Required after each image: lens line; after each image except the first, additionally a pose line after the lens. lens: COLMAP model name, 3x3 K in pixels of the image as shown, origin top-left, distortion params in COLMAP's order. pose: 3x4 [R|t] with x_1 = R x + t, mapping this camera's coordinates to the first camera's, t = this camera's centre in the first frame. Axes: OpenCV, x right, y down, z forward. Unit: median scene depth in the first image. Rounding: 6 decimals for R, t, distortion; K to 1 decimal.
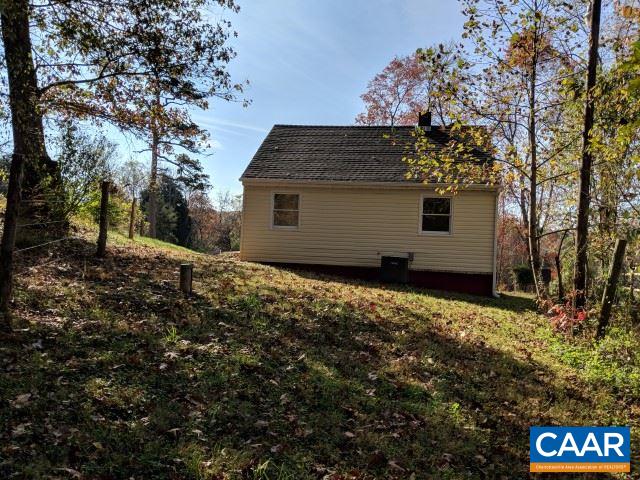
lens RADIAL K [[511.5, 0, 324.1], [0, 511.5, 236.5], [0, 0, 1]] dist [0.032171, -0.009181]
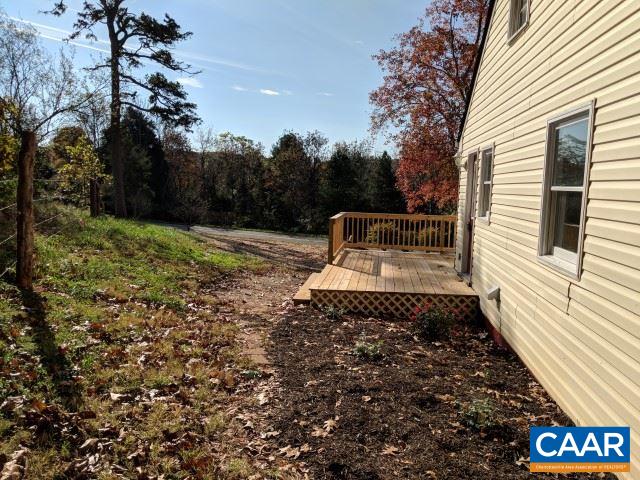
lens RADIAL K [[511.5, 0, 324.1], [0, 511.5, 236.5], [0, 0, 1]] dist [0.032171, -0.009181]
pose [[0.998637, -0.020419, 0.048036, -0.085191], [0.014668, 0.993005, 0.117159, -0.018493], [-0.050092, -0.116295, 0.991951, 0.266150]]
